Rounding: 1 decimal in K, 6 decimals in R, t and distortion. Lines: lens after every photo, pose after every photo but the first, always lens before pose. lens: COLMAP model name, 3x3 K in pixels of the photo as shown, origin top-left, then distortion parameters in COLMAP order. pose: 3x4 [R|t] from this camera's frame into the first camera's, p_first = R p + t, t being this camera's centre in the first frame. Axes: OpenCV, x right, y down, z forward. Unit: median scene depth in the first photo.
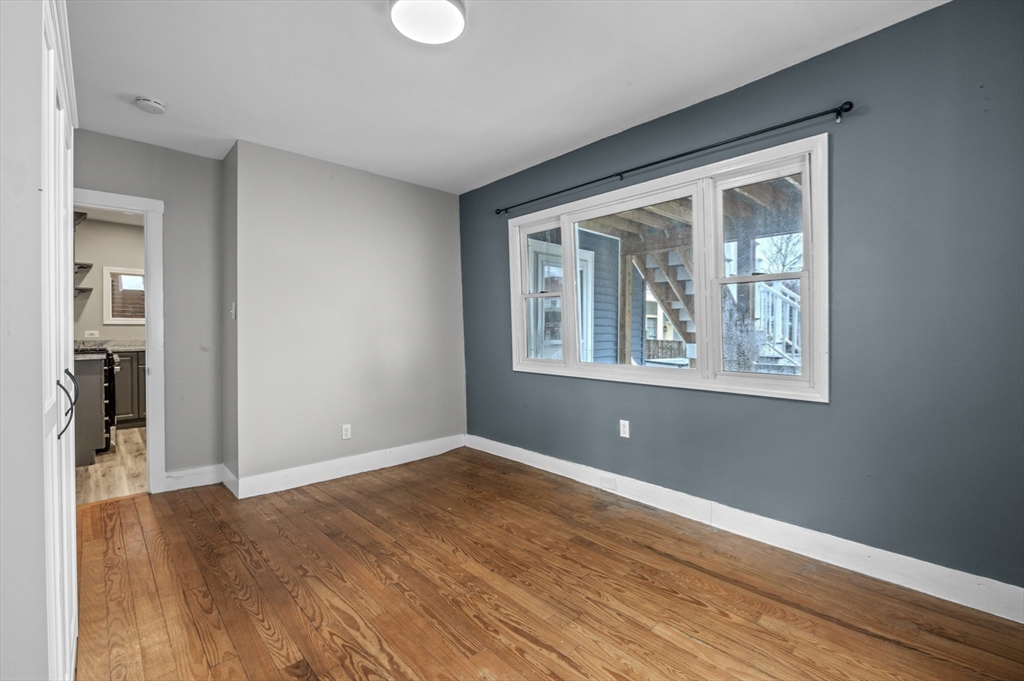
lens RADIAL K [[428.0, 0, 511.7], [0, 428.0, 336.9], [0, 0, 1]] dist [-0.012909, 0.000765]
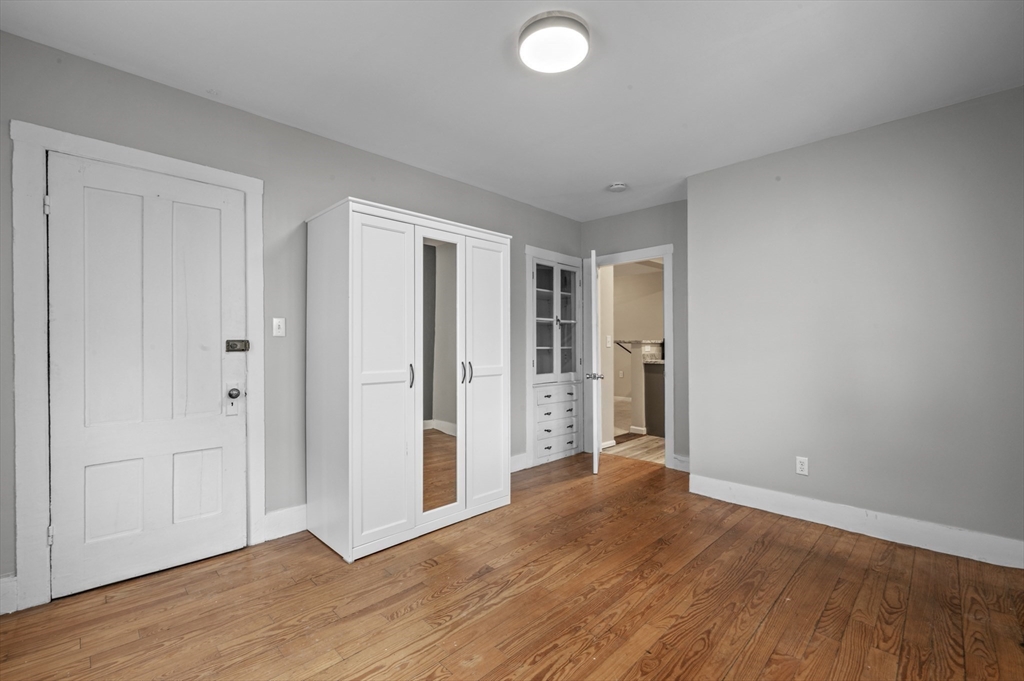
lens RADIAL K [[428.0, 0, 517.1], [0, 428.0, 342.2], [0, 0, 1]] dist [-0.012909, 0.000765]
pose [[0.076544, 0.000014, -0.997066, 0.558580], [-0.017739, 0.999842, -0.001348, -0.009464], [0.996908, 0.017790, 0.076533, 0.545547]]
